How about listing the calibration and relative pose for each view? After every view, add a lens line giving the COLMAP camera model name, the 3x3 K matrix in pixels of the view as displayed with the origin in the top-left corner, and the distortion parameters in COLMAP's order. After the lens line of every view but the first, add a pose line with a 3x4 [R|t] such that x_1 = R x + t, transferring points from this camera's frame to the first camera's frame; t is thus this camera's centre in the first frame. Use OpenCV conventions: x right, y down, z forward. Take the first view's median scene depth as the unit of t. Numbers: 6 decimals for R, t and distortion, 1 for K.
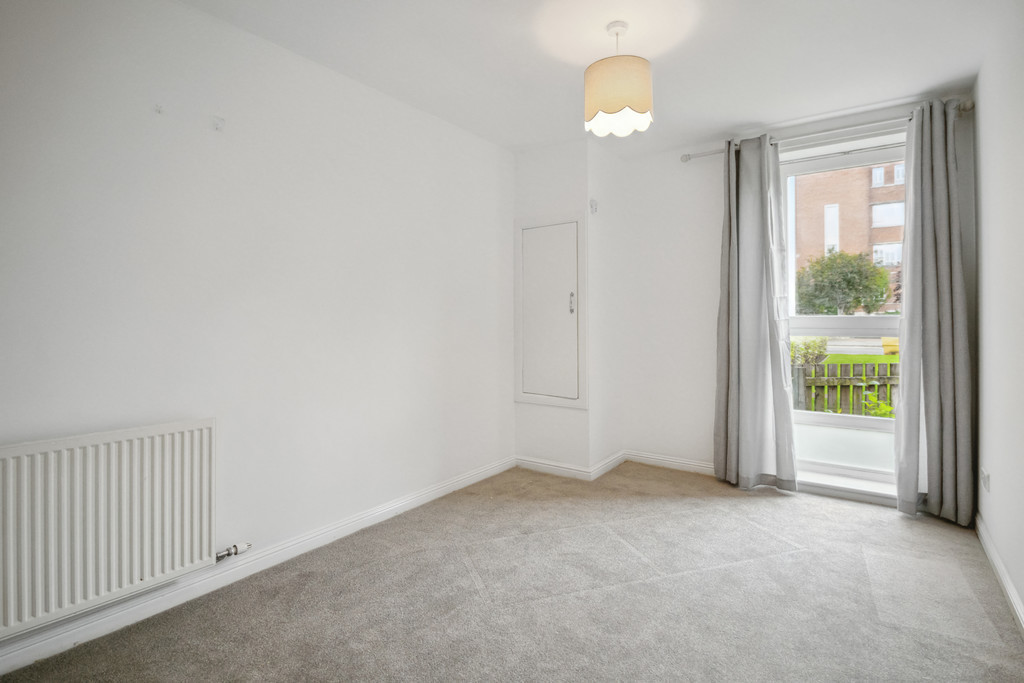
lens RADIAL K [[513.7, 0, 511.1], [0, 513.7, 325.2], [0, 0, 1]] dist [0.073045, -0.074038]
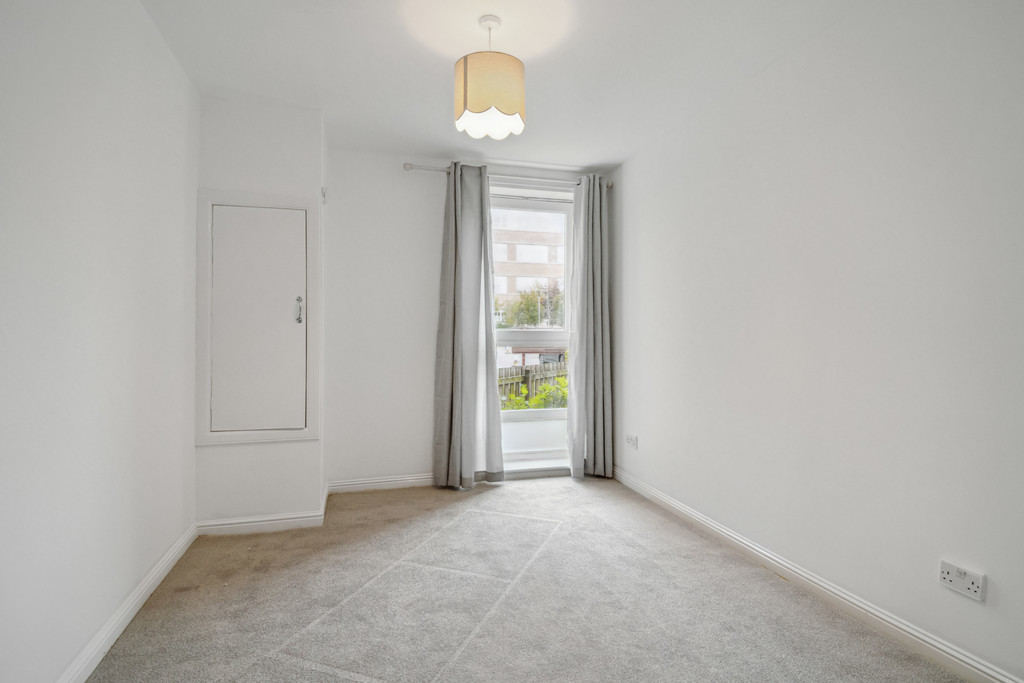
lens RADIAL K [[534.3, 0, 512.0], [0, 534.3, 341.5], [0, 0, 1]] dist [0.053861, -0.087389]
pose [[0.609786, -0.004930, 0.792550, -0.405414], [0.004488, 0.999986, 0.002766, 0.005819], [-0.792553, 0.001870, 0.609800, 0.270376]]
